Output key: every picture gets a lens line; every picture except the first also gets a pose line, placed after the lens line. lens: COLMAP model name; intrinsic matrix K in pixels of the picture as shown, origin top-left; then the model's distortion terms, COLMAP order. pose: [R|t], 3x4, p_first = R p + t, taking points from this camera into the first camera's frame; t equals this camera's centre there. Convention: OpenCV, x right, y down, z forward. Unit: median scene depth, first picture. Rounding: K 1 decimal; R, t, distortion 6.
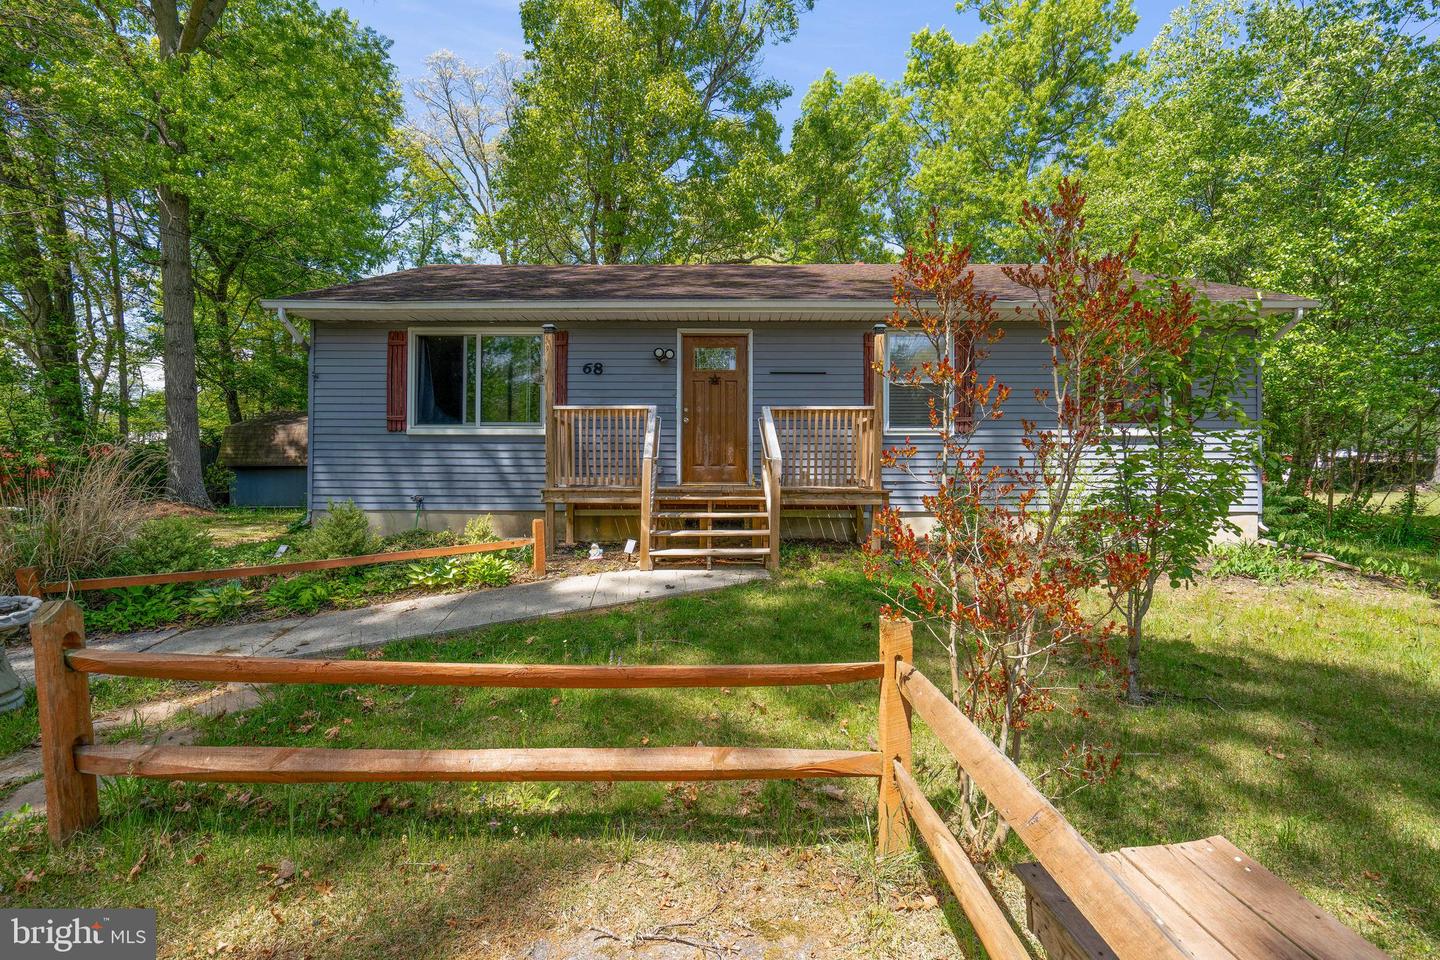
lens RADIAL K [[652.2, 0, 720.5], [0, 652.2, 479.2], [0, 0, 1]] dist [-0.014362, -0.000279]
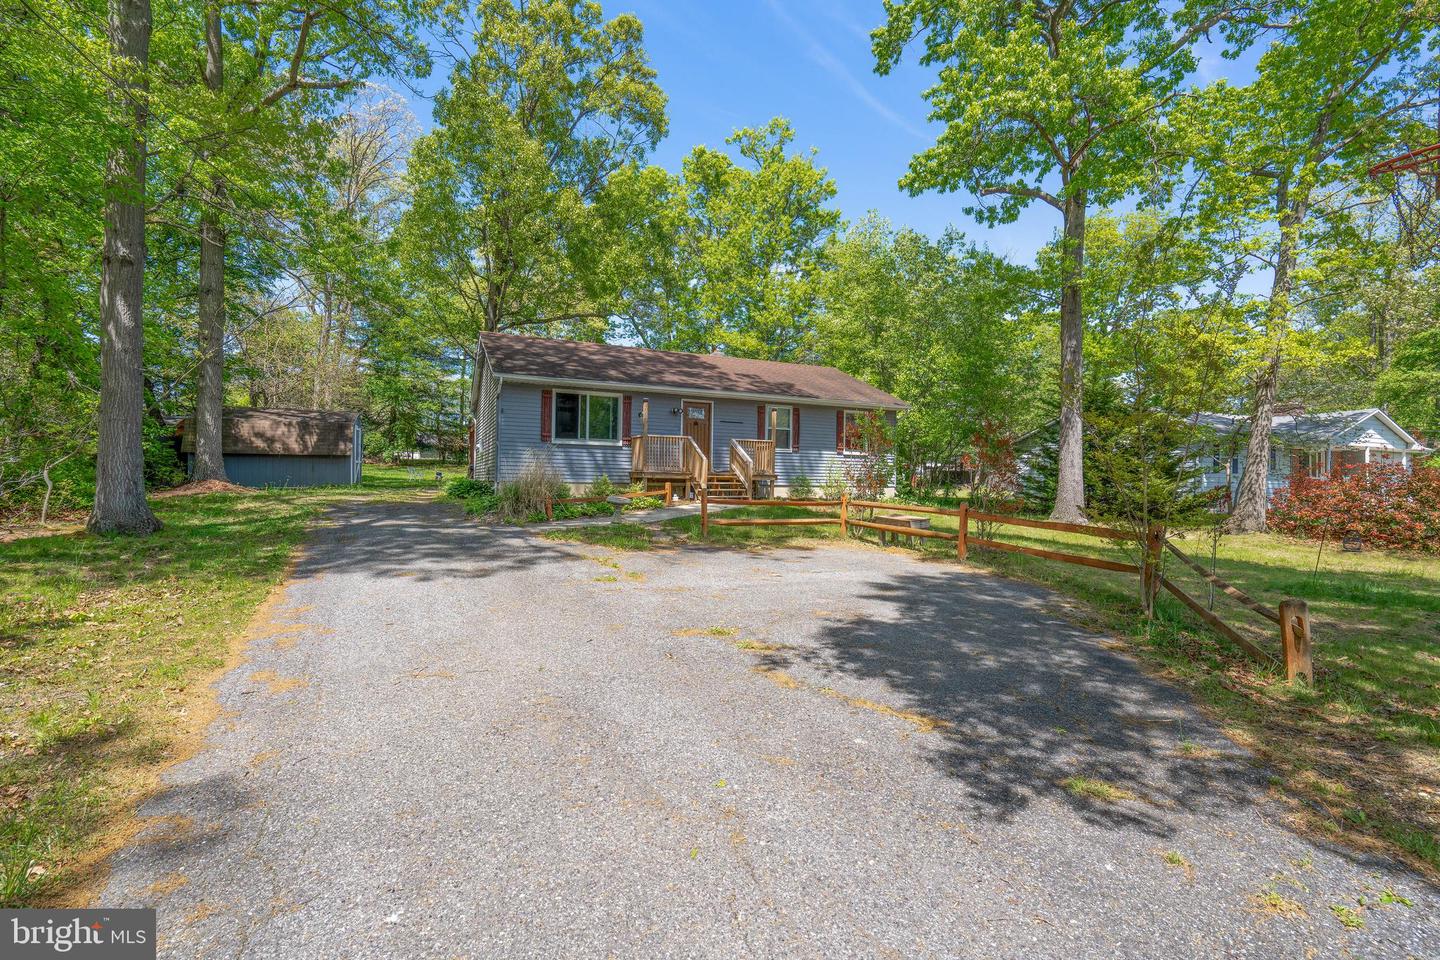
lens RADIAL K [[652.2, 0, 720.0], [0, 652.2, 481.0], [0, 0, 1]] dist [-0.014362, -0.000279]
pose [[0.903718, 0.013116, 0.427927, -0.857183], [-0.014387, 0.999896, -0.000264, 0.038514], [-0.427886, -0.005918, 0.903813, -0.985375]]
